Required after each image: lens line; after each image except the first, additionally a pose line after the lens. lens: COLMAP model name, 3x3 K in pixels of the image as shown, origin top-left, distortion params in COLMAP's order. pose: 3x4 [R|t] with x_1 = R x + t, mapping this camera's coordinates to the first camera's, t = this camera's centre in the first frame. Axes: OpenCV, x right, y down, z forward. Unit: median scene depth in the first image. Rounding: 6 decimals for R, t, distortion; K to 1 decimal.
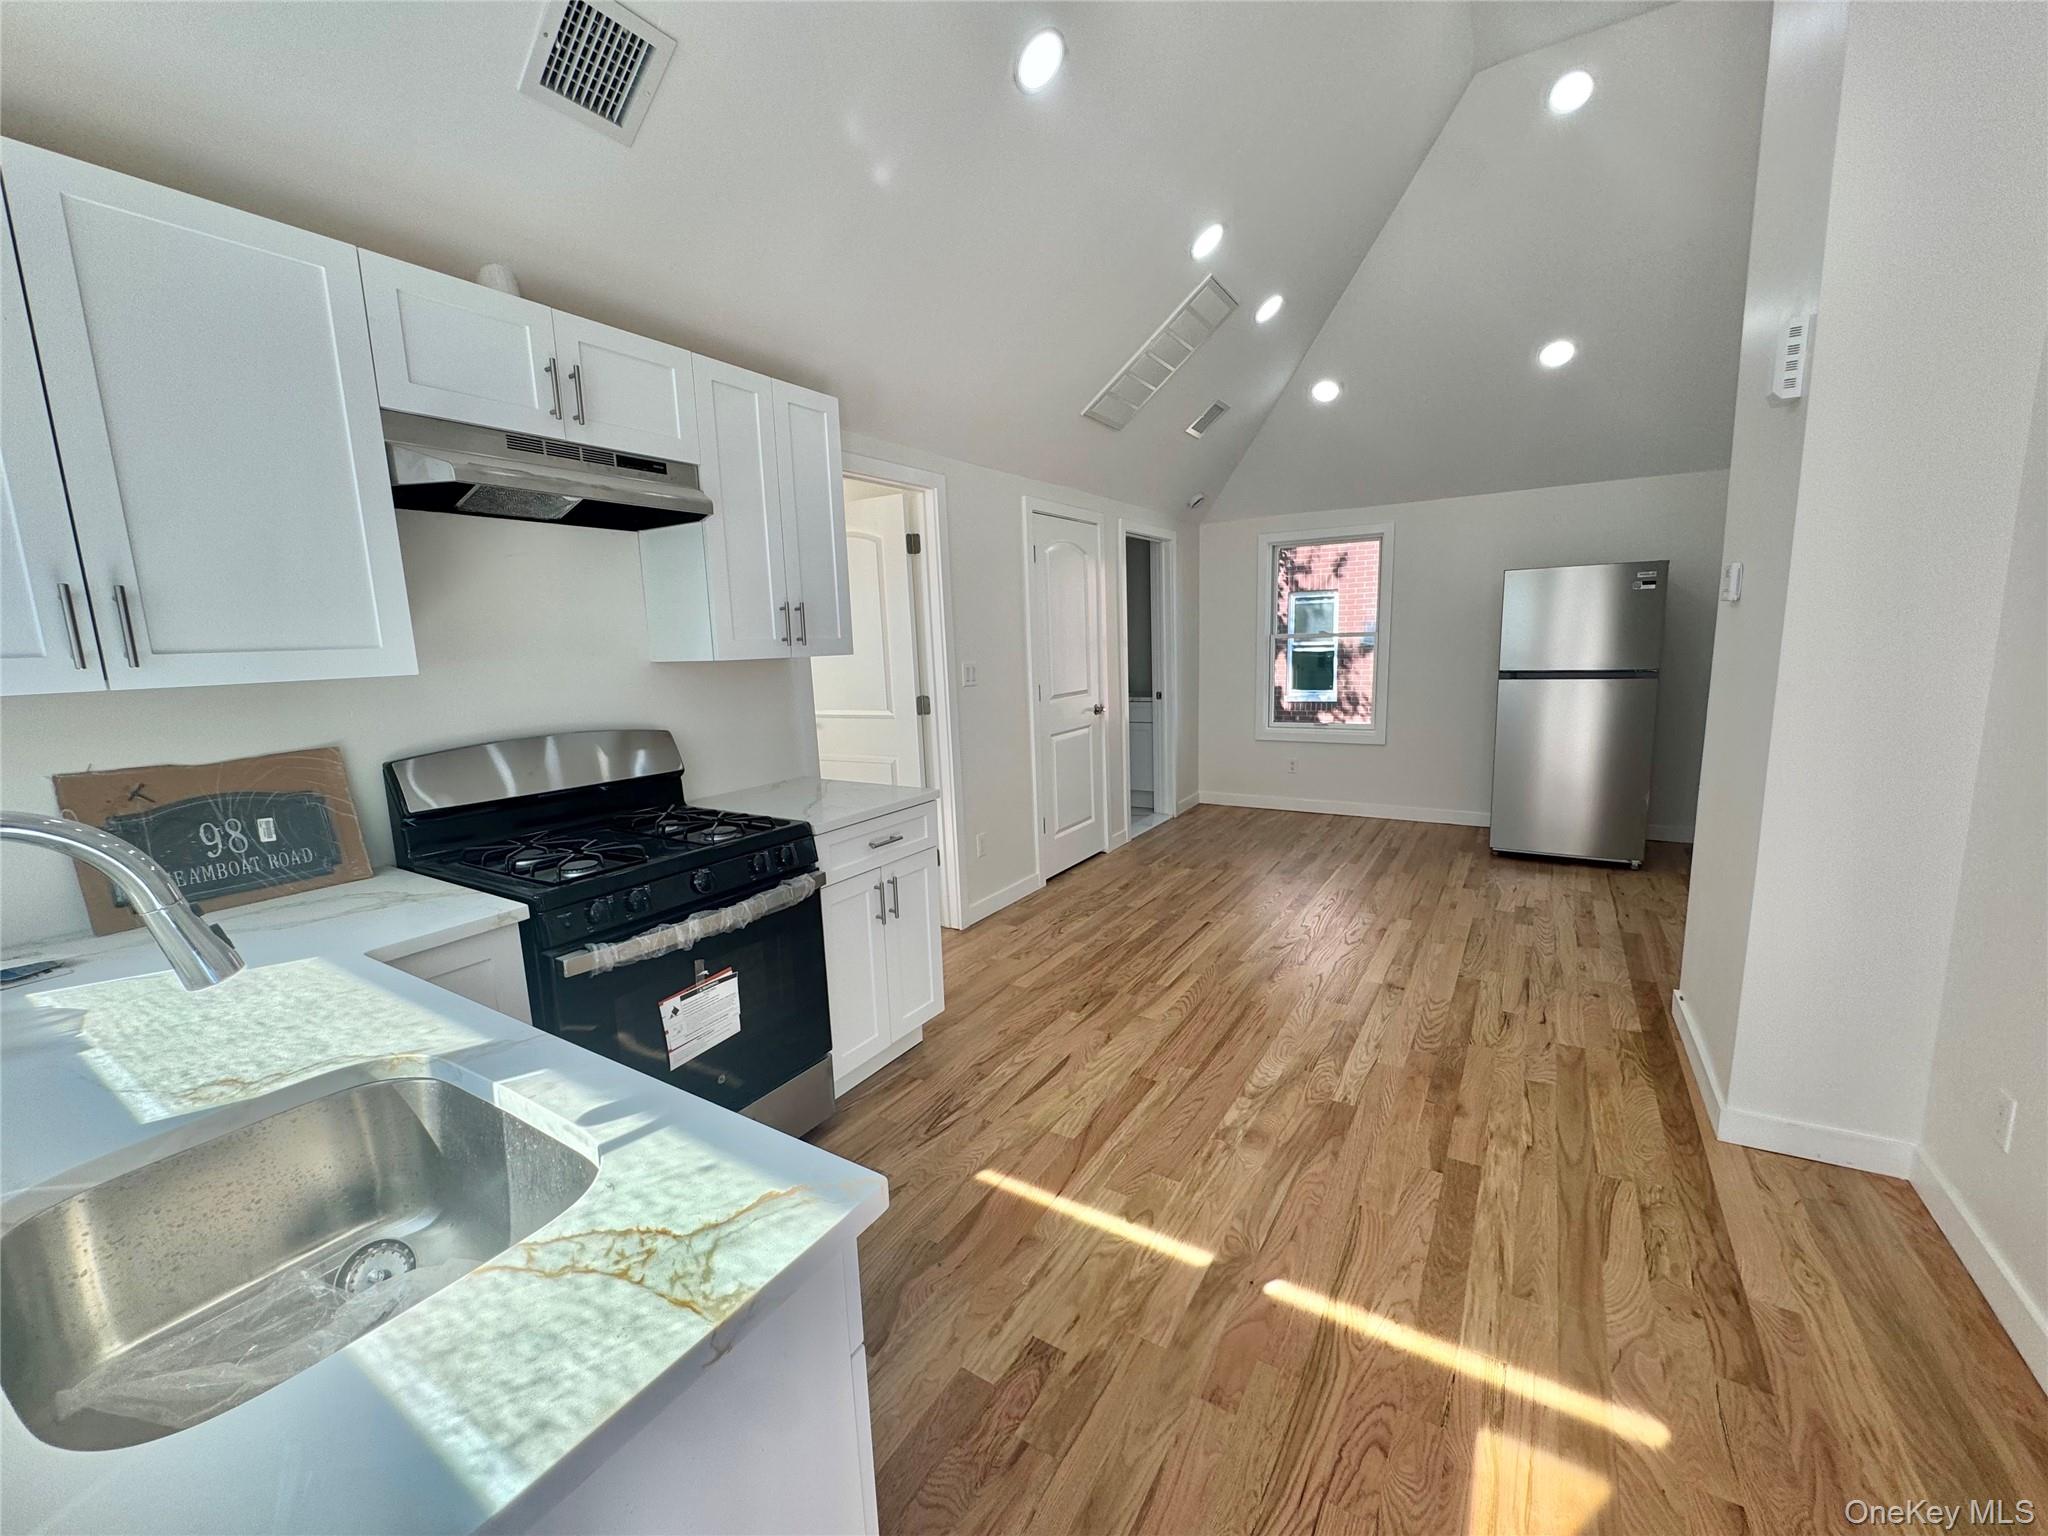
lens RADIAL K [[817.0, 0, 1027.5], [0, 817.0, 757.8], [0, 0, 1]] dist [-0.003338, 0.000051]
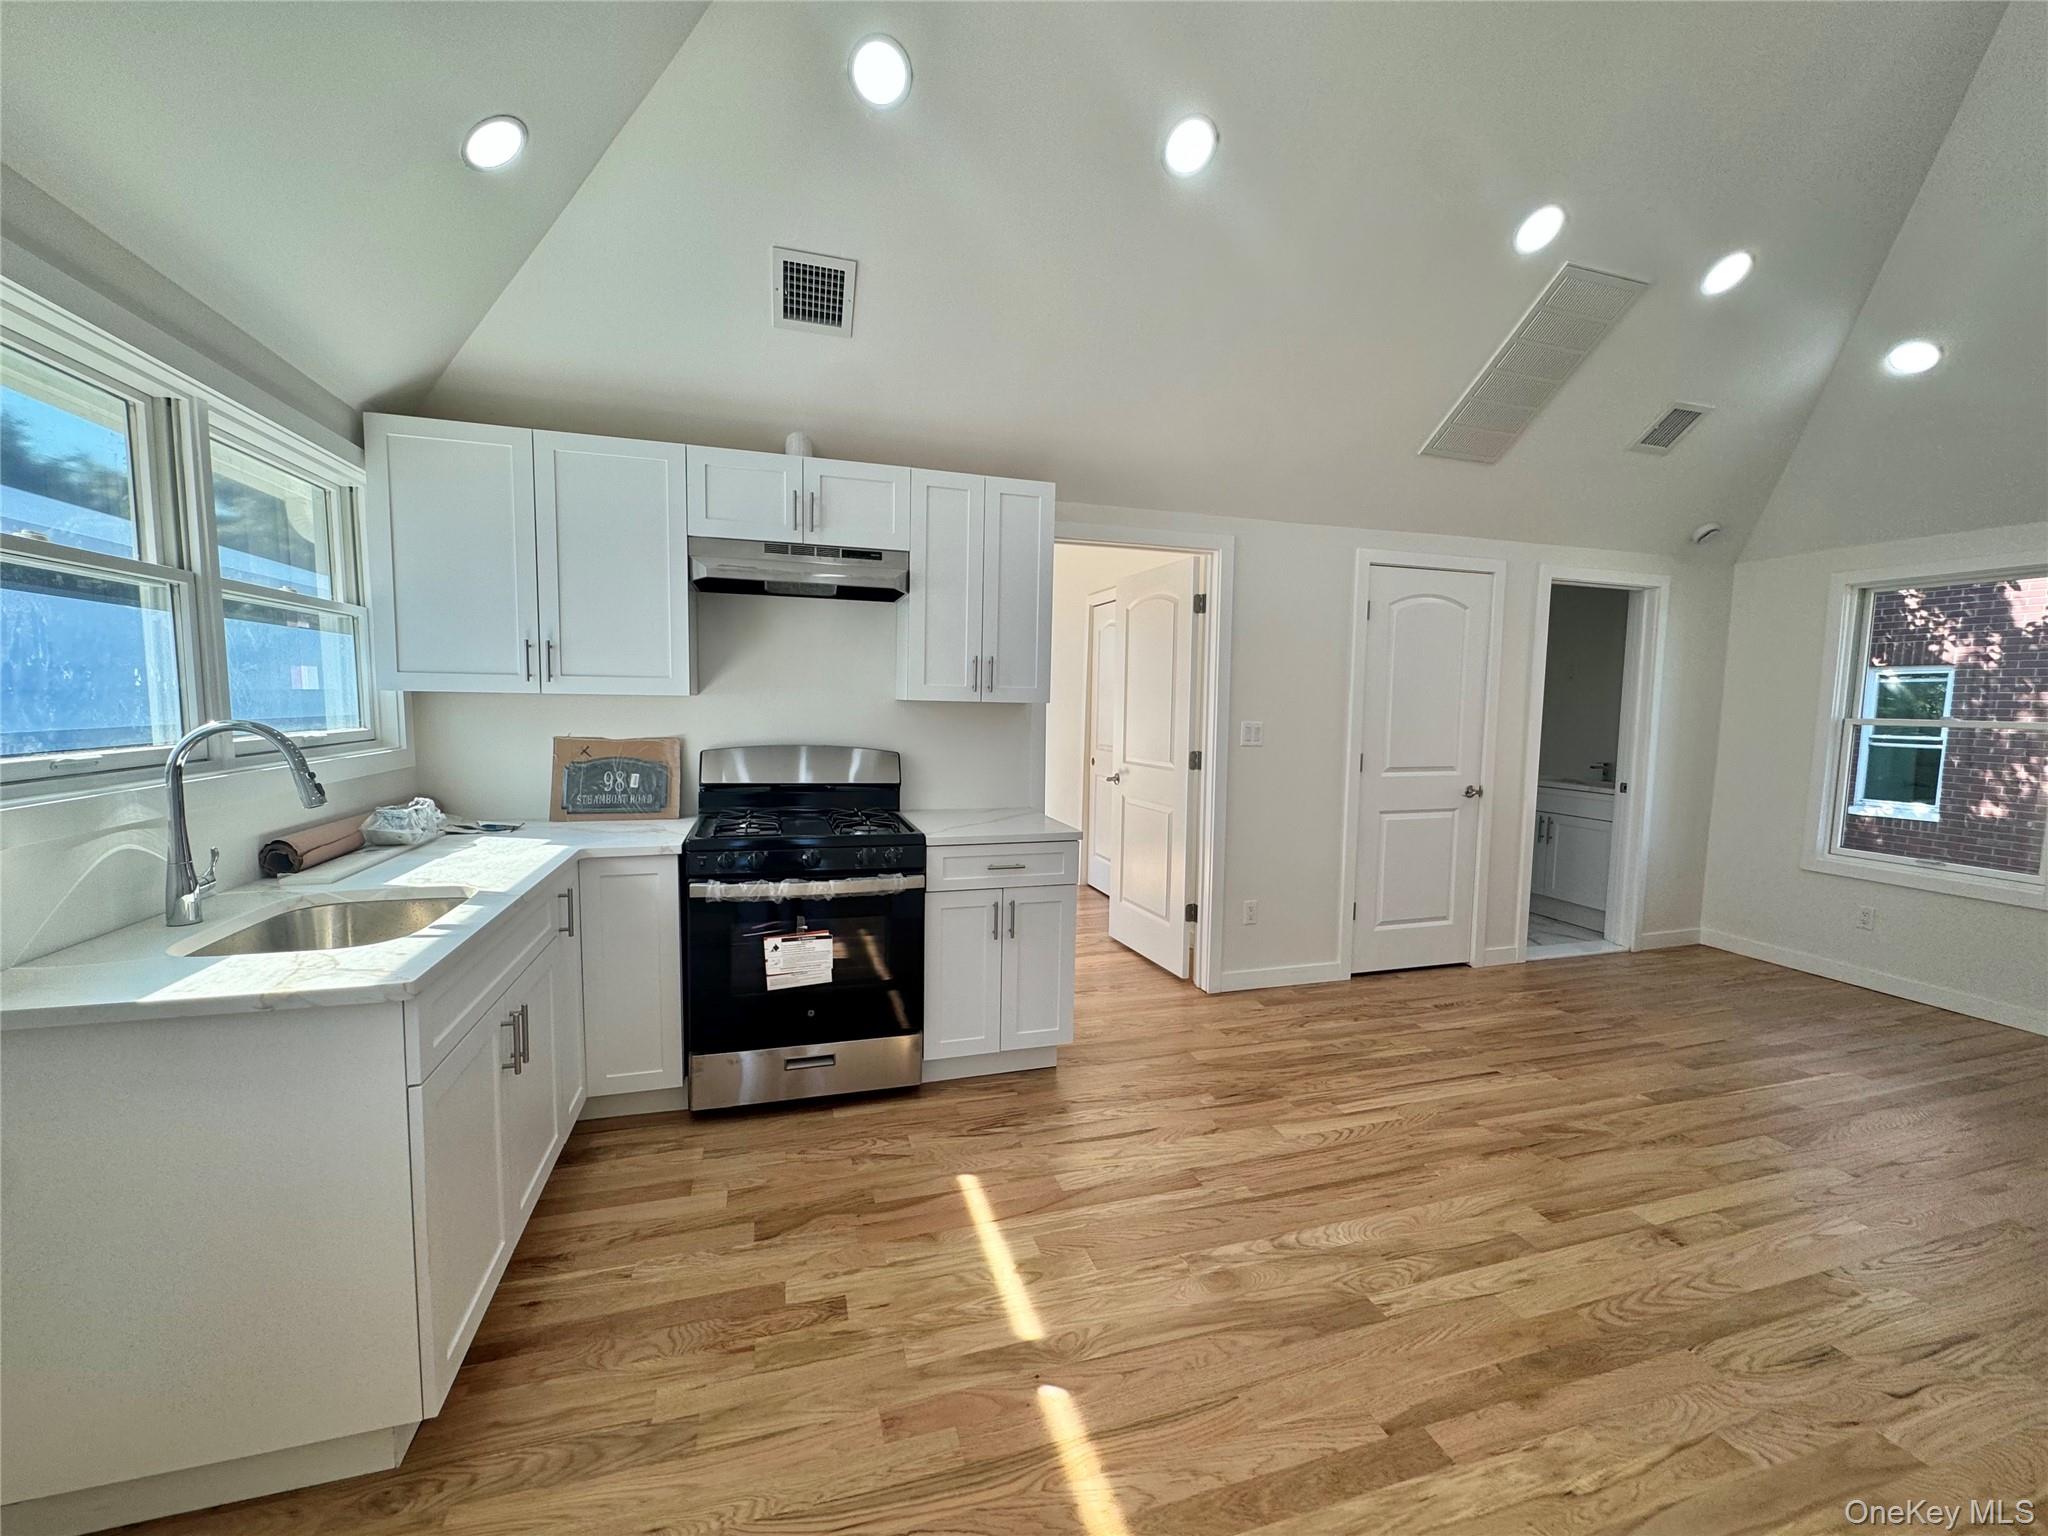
lens RADIAL K [[817.0, 0, 1027.5], [0, 817.0, 757.8], [0, 0, 1]] dist [-0.003338, 0.000051]
pose [[0.758211, 0.093008, -0.645341, 0.605135], [-0.138636, 0.990138, -0.020182, -0.029627], [0.637099, 0.104770, 0.763628, 0.152954]]
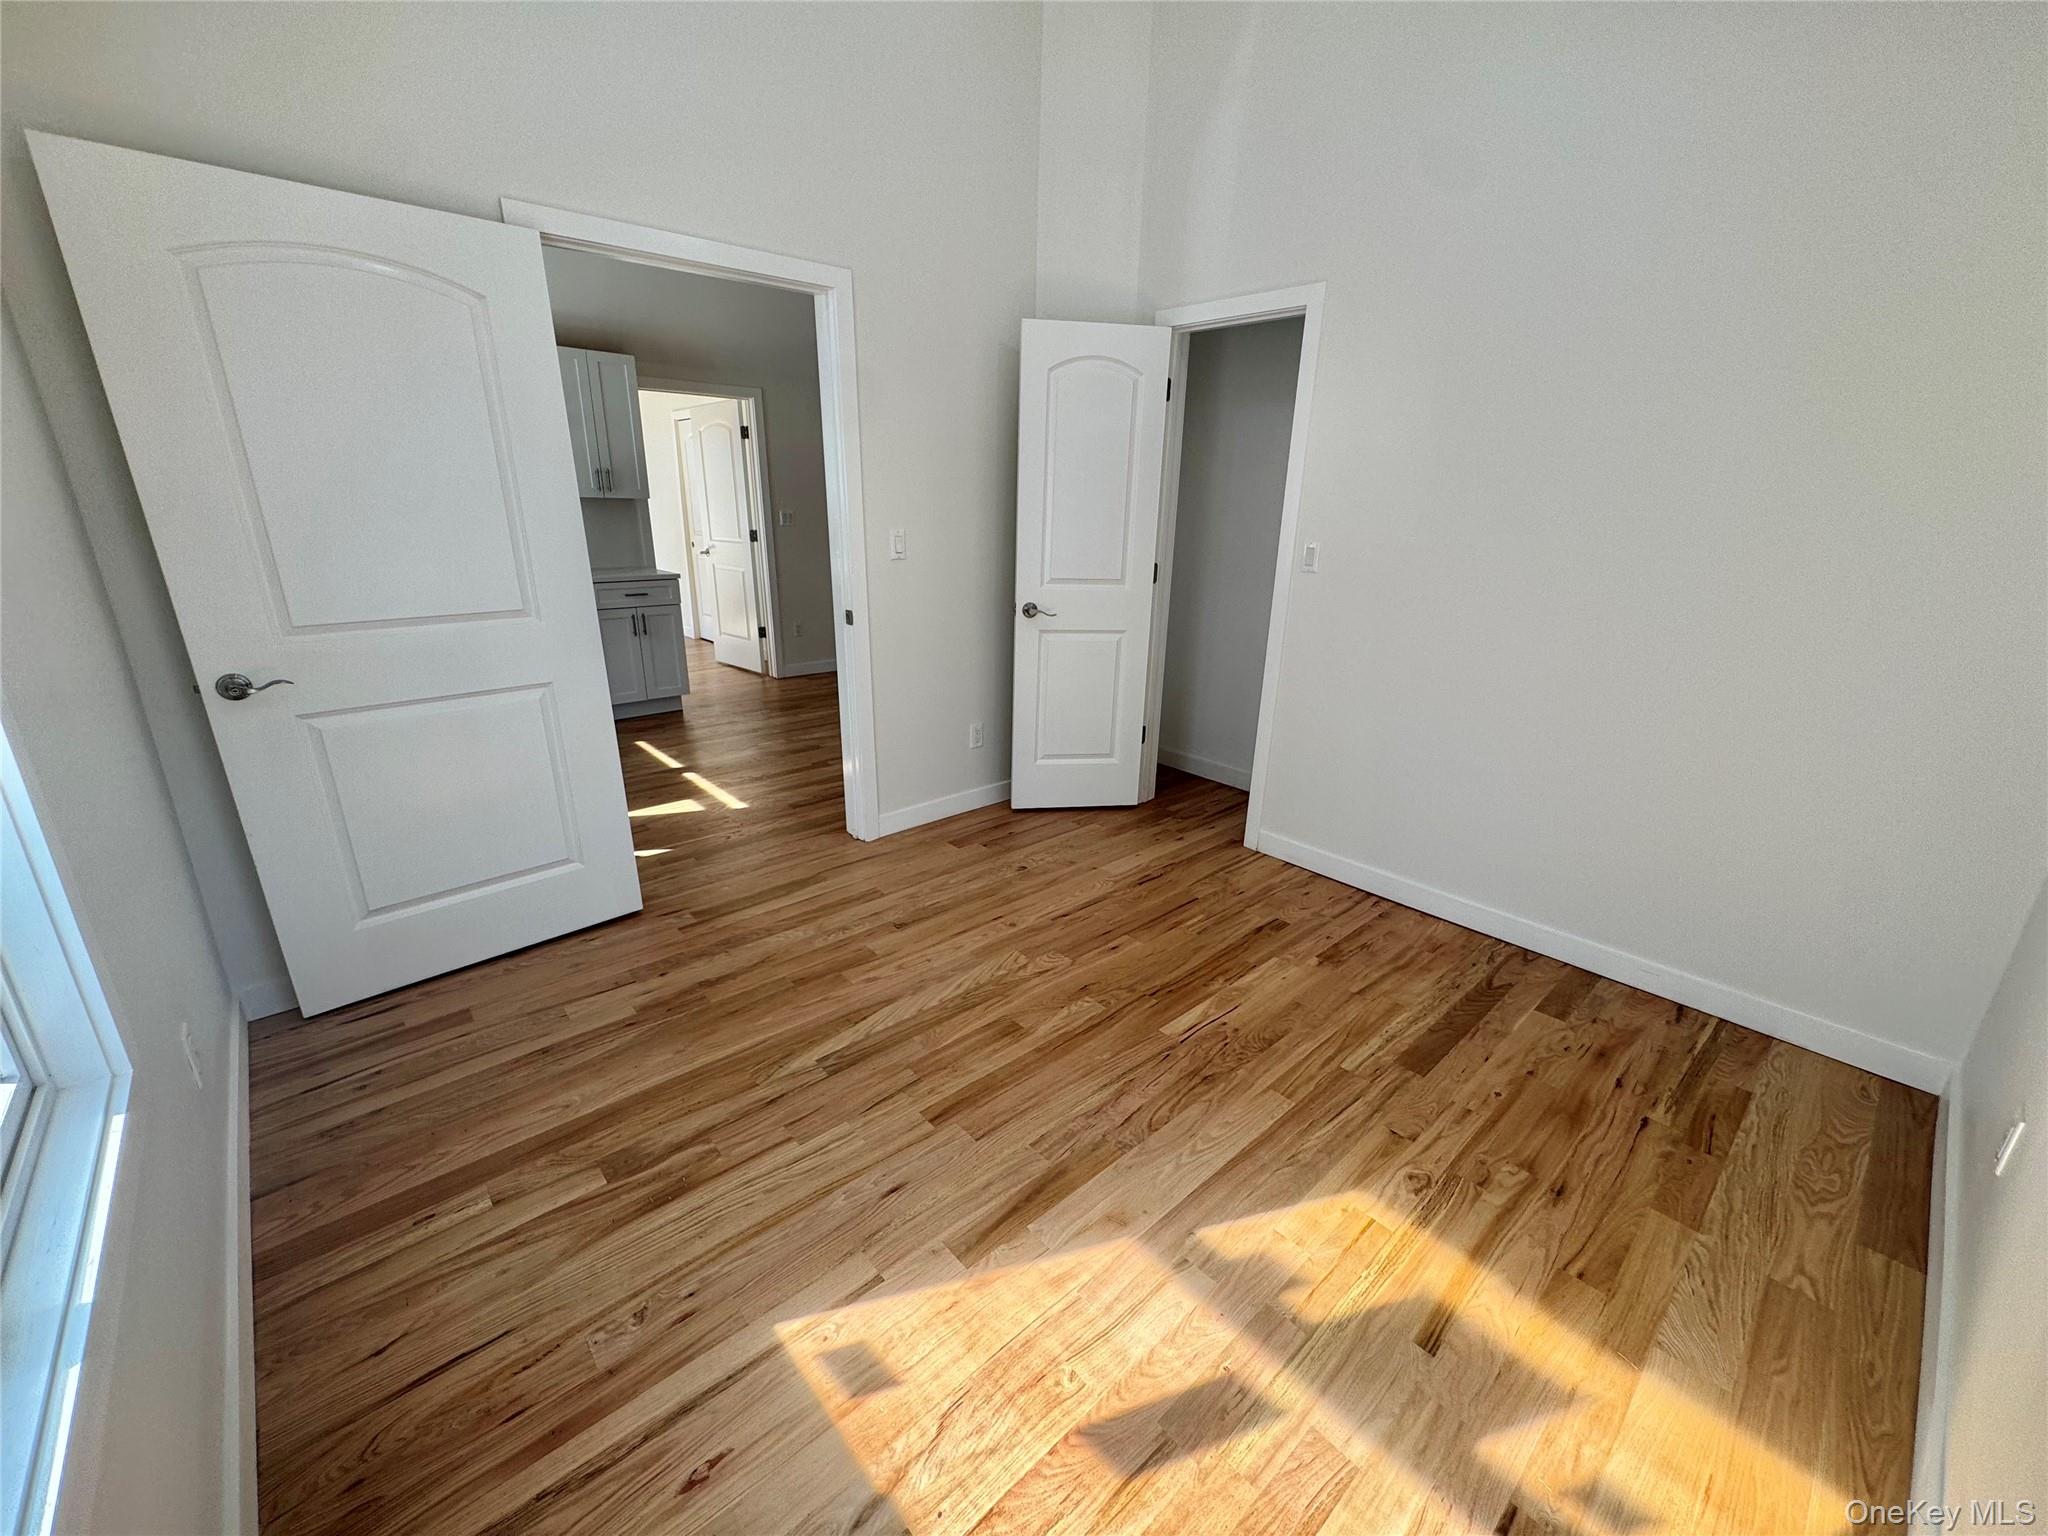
lens RADIAL K [[820.7, 0, 1024.0], [0, 820.7, 768.0], [0, 0, 1]] dist [-0.000268, -0.000104]
pose [[0.961429, 0.136834, -0.238603, 1.389135], [-0.094390, 0.978931, 0.181063, 0.069222], [0.258351, -0.151558, 0.954088, -0.810795]]
